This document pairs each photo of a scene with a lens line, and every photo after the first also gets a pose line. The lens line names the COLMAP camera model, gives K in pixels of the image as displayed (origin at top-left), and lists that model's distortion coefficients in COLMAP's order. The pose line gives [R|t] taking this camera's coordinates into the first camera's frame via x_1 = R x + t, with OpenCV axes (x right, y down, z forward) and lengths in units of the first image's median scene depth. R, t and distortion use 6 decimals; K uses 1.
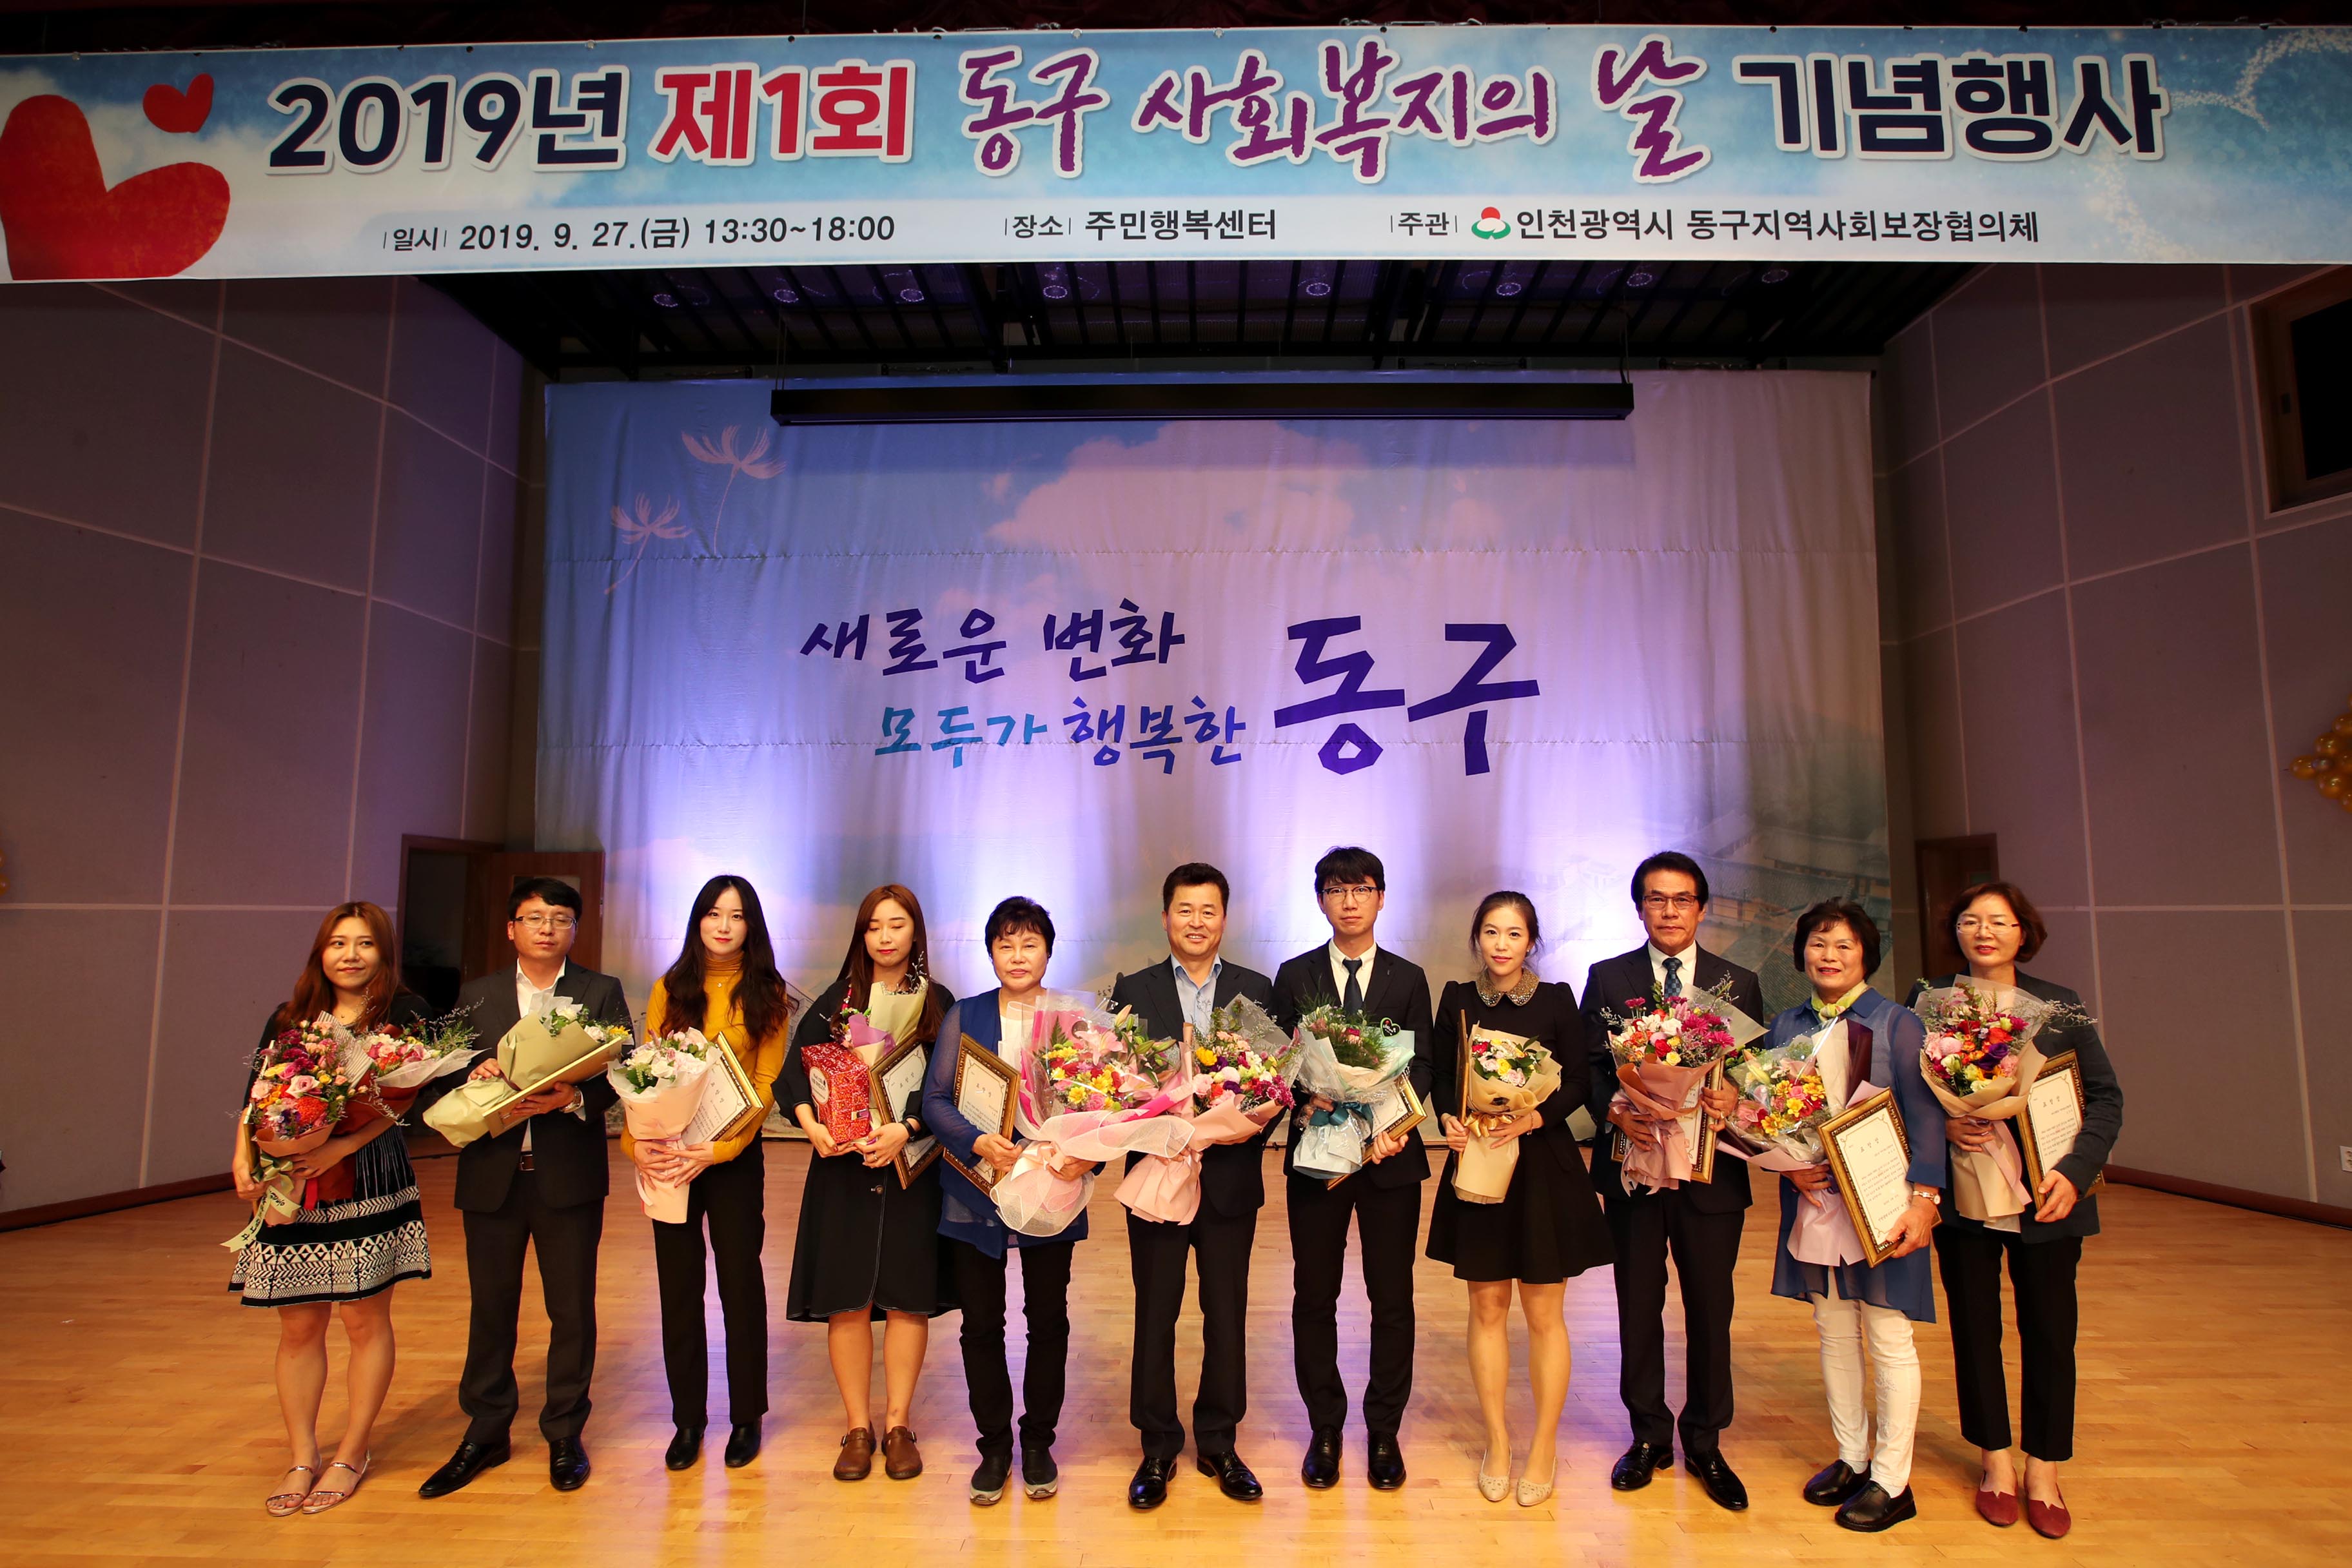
lens RADIAL K [[1283.6, 0, 1176.0], [0, 1283.6, 784.0], [0, 0, 1]] dist [-0.053850, 0.026750]
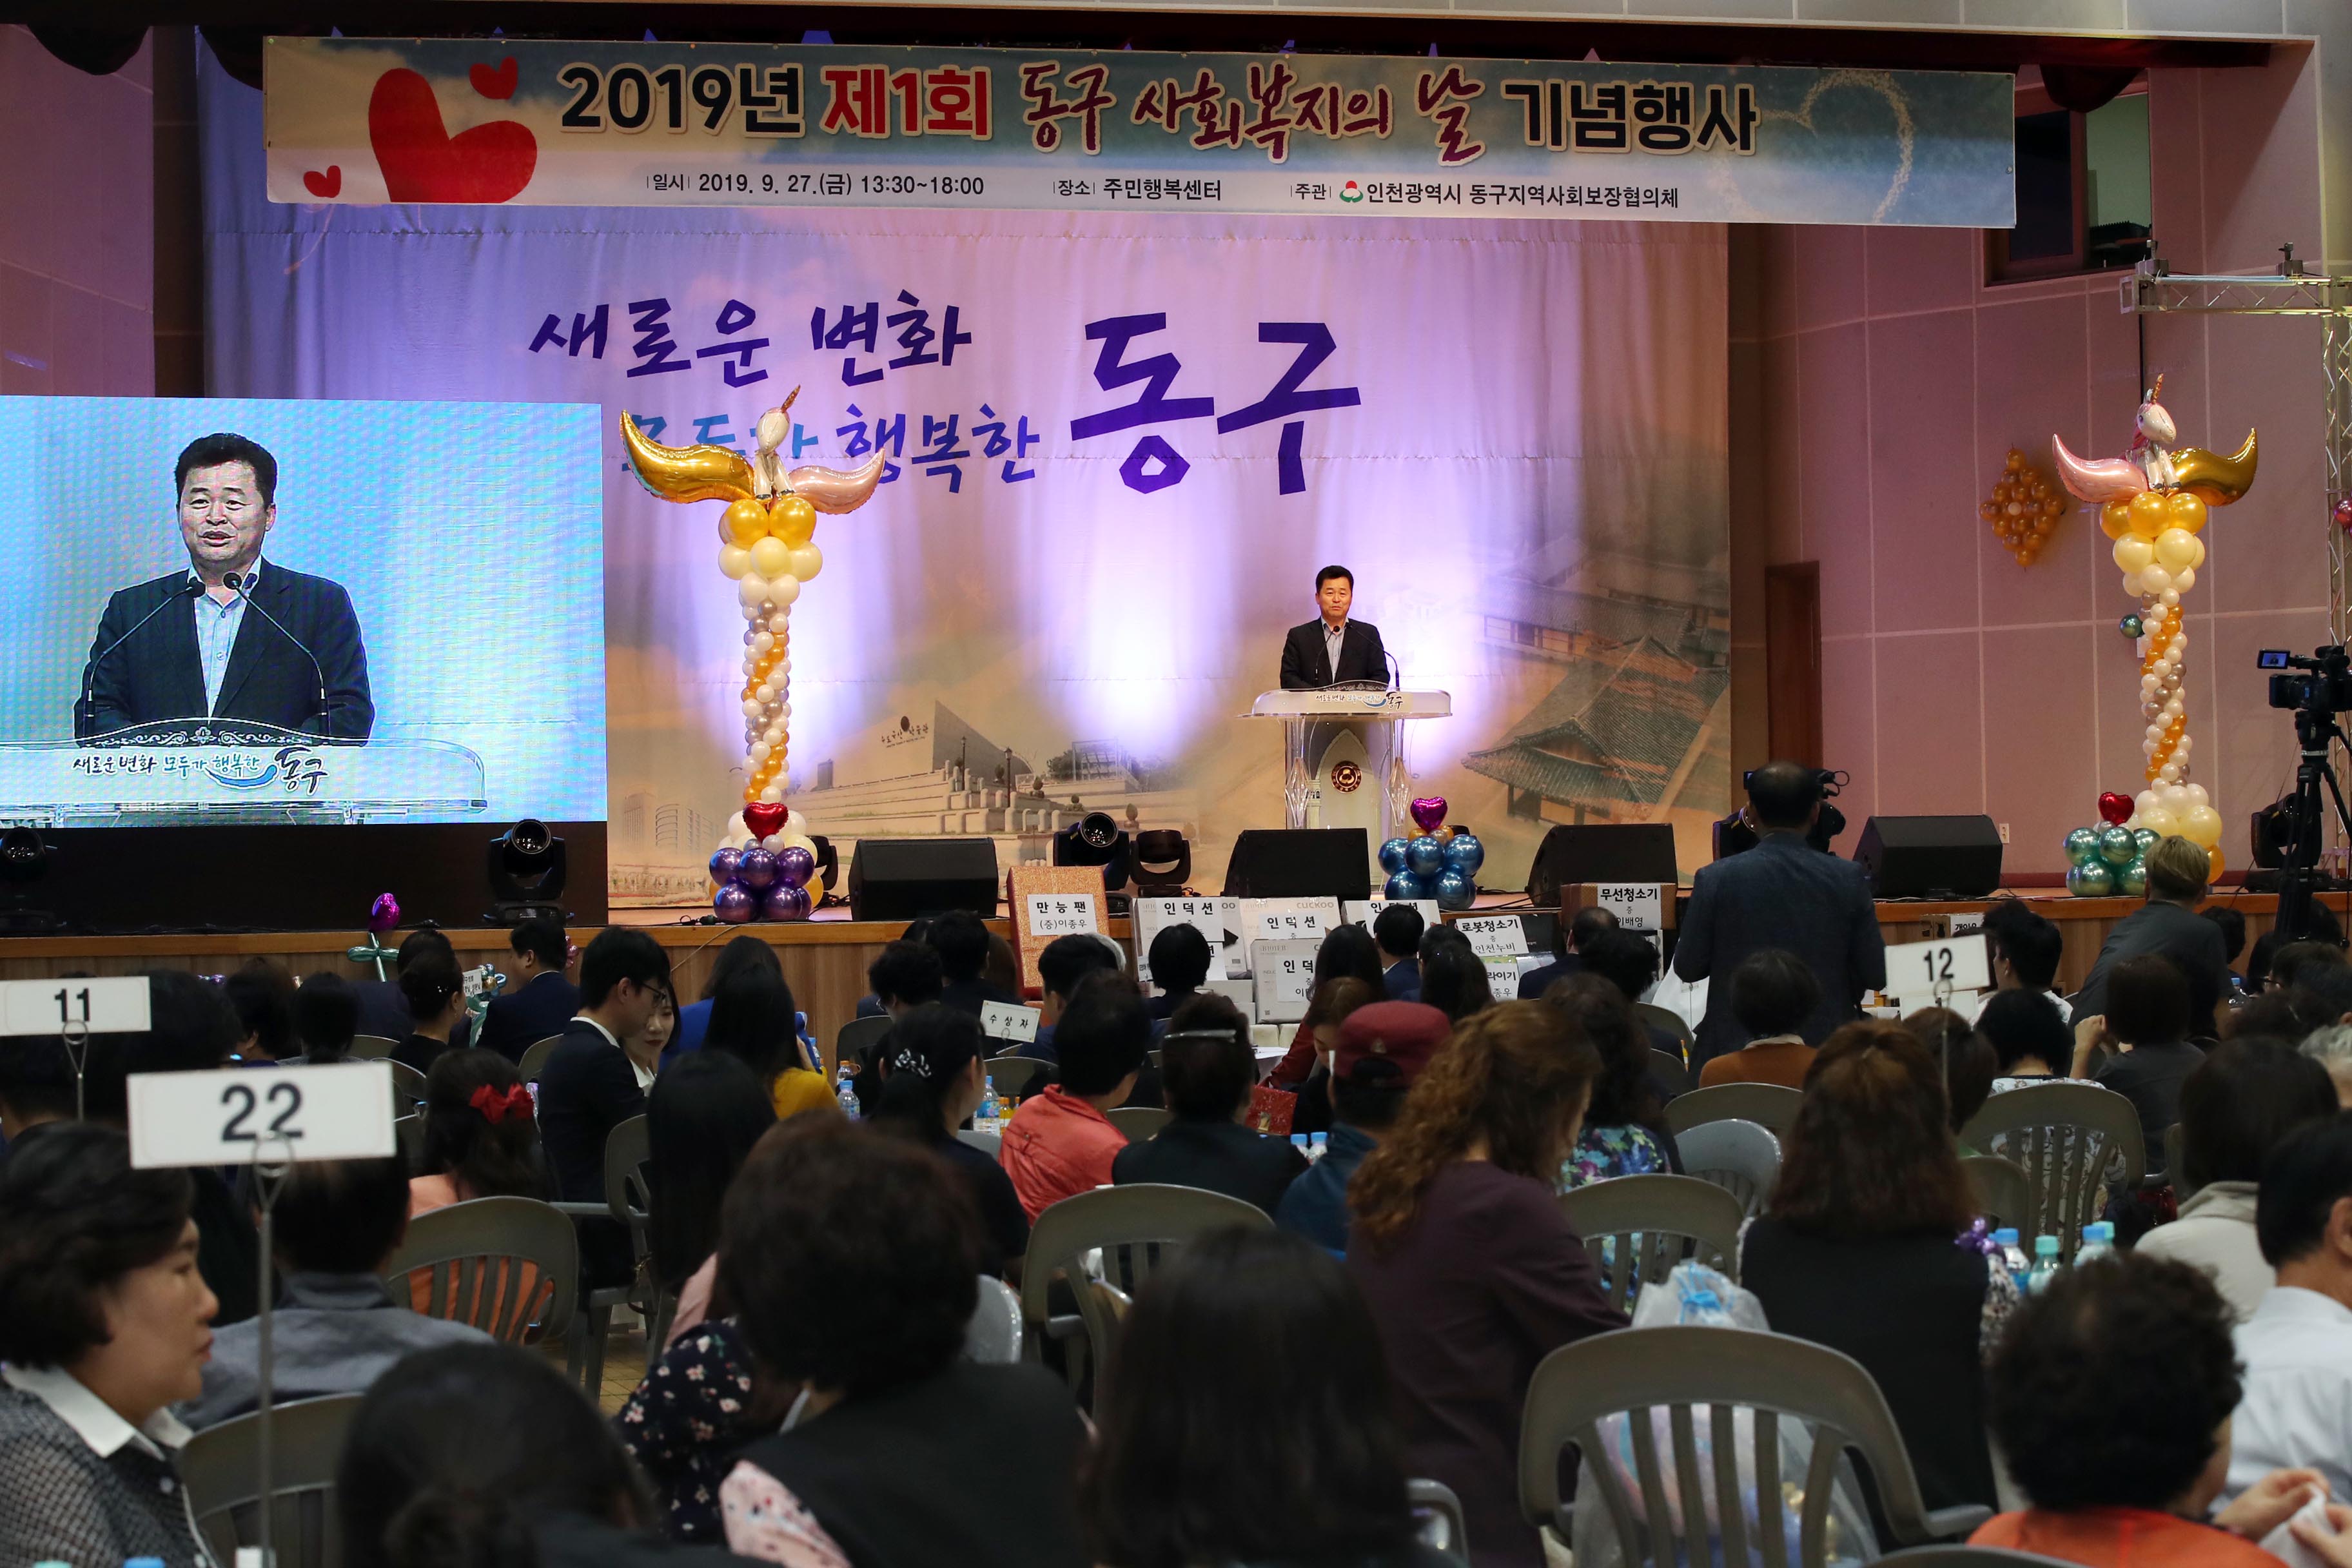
lens RADIAL K [[5834.7, 0, 1176.0], [0, 5834.7, 784.0], [0, 0, 1]] dist [-0.049958, -0.152553]
pose [[0.965747, -0.012754, 0.259174, -1.817430], [-0.011263, 0.995790, 0.090970, -0.353196], [-0.259243, -0.090773, 0.961537, -5.876234]]
